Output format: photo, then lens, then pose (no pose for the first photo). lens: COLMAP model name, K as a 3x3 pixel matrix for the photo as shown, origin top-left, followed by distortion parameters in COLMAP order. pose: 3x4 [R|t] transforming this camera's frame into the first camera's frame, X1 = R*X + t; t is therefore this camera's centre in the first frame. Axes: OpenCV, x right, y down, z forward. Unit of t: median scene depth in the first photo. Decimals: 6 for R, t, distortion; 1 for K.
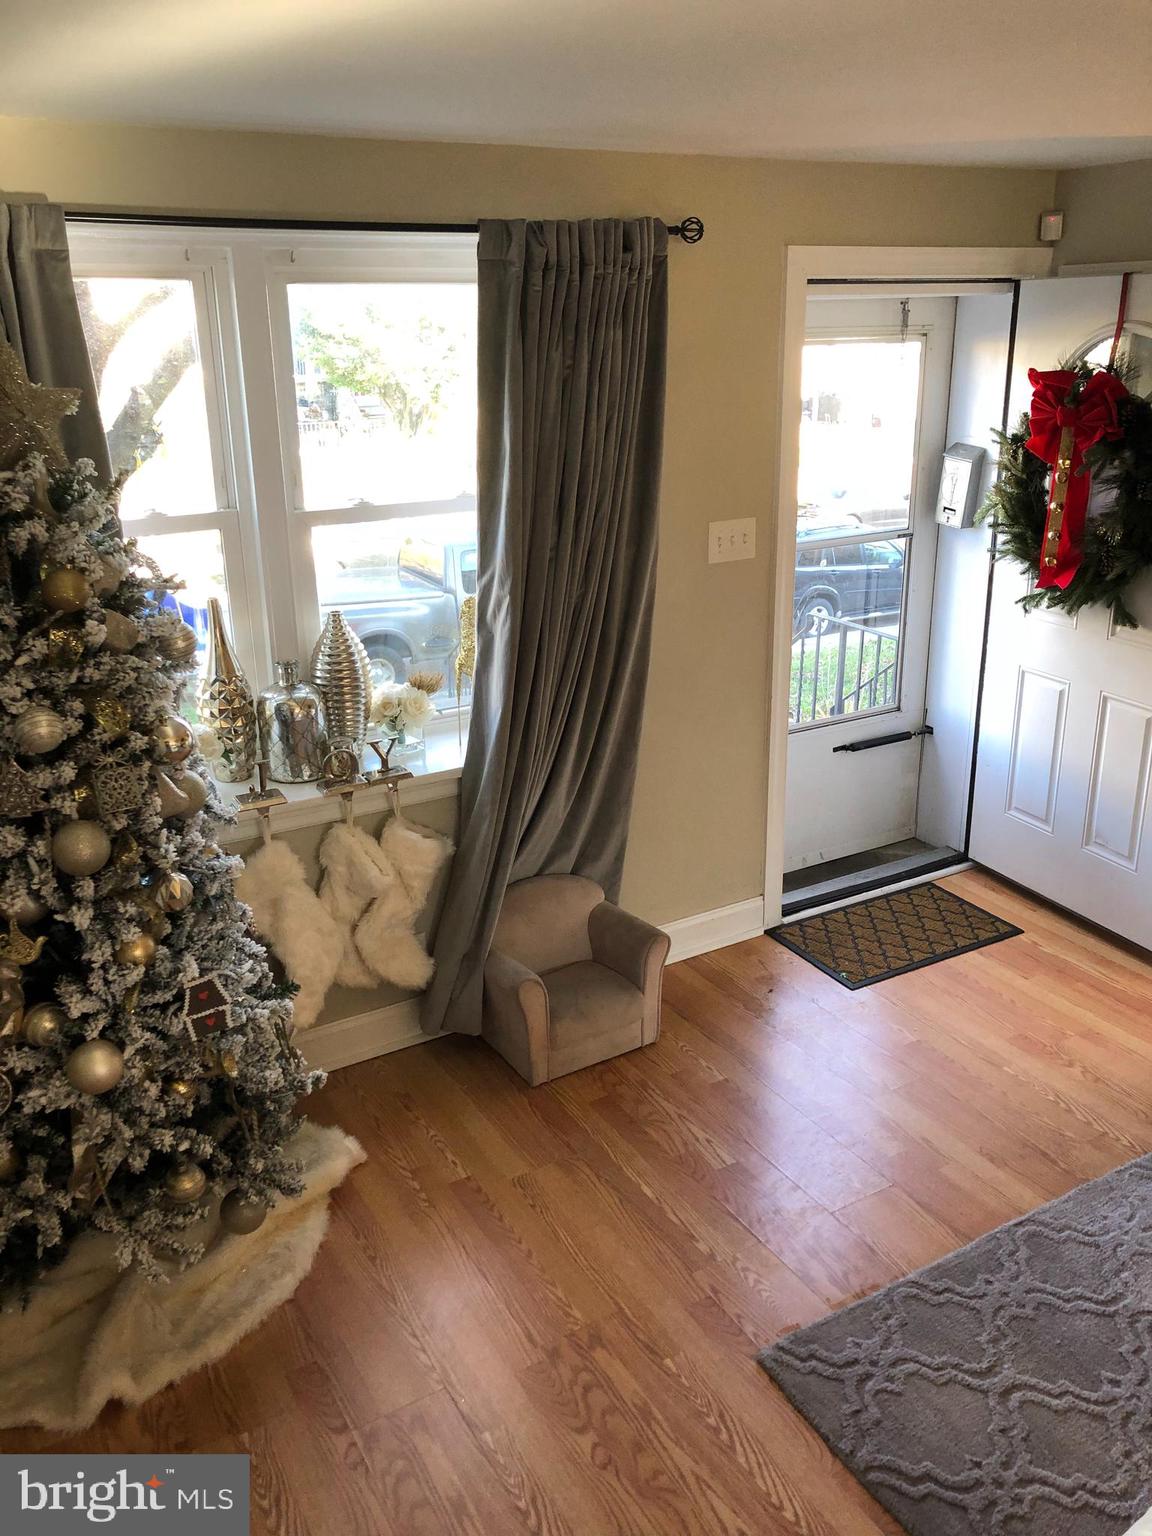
lens RADIAL K [[1248.4, 0, 576.0], [0, 1248.4, 768.0], [0, 0, 1]] dist [0.001807, -0.003293]
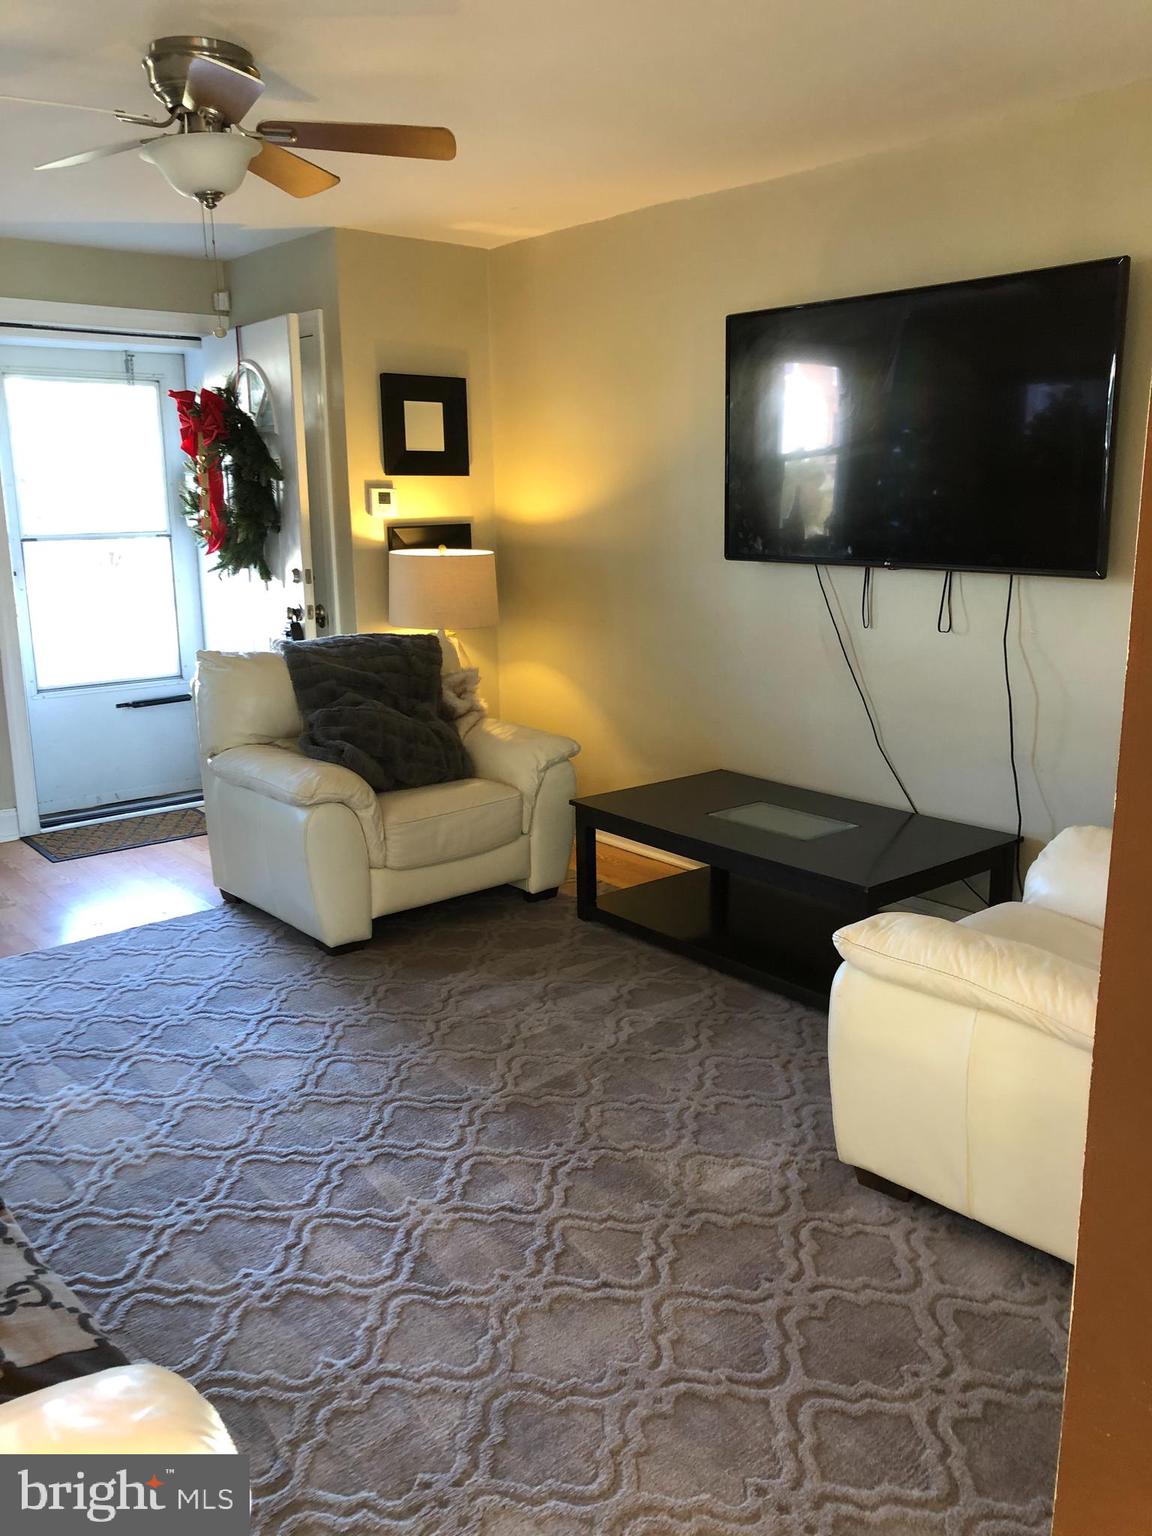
lens RADIAL K [[1248.4, 0, 576.0], [0, 1248.4, 768.0], [0, 0, 1]] dist [0.001807, -0.003293]
pose [[0.985150, -0.027160, 0.169532, 0.516633], [0.048151, 0.991489, -0.120961, 0.254783], [-0.164804, 0.127328, 0.978073, -0.330031]]
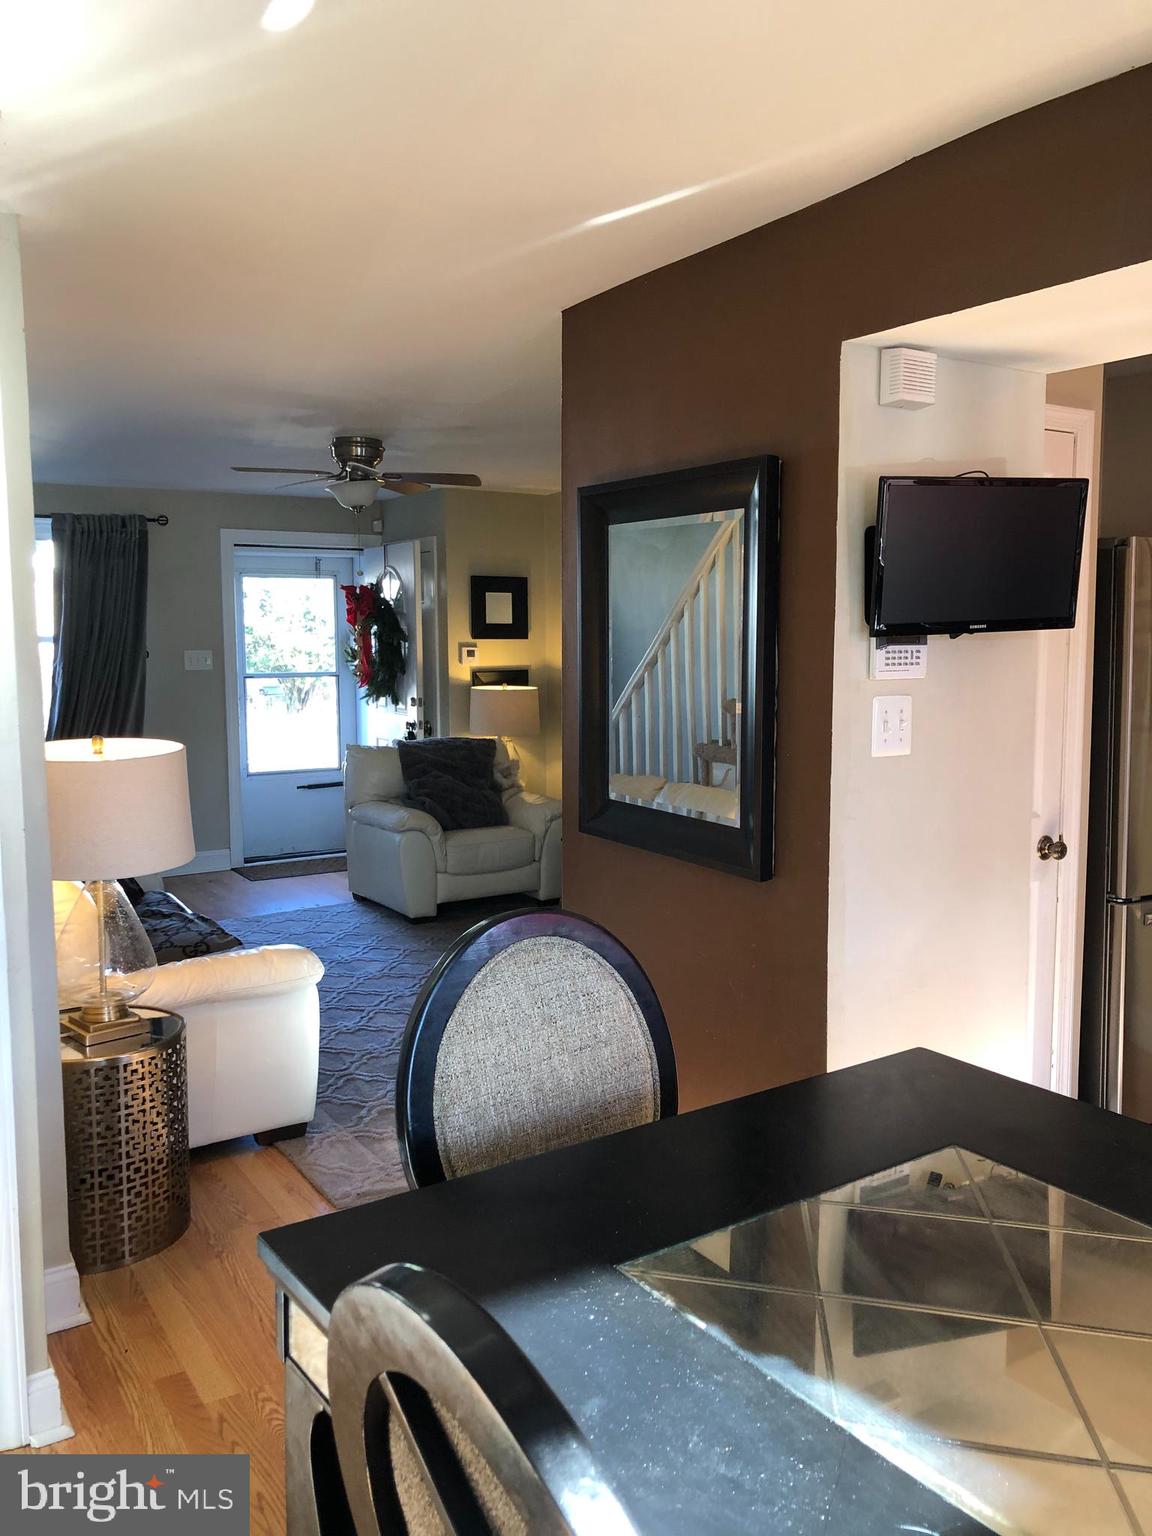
lens RADIAL K [[1248.4, 0, 576.0], [0, 1248.4, 768.0], [0, 0, 1]] dist [0.001807, -0.003293]
pose [[0.999137, 0.012846, 0.039500, 0.634462], [-0.003220, 0.972066, -0.234684, 0.452697], [-0.041411, 0.234354, 0.971269, -0.953809]]
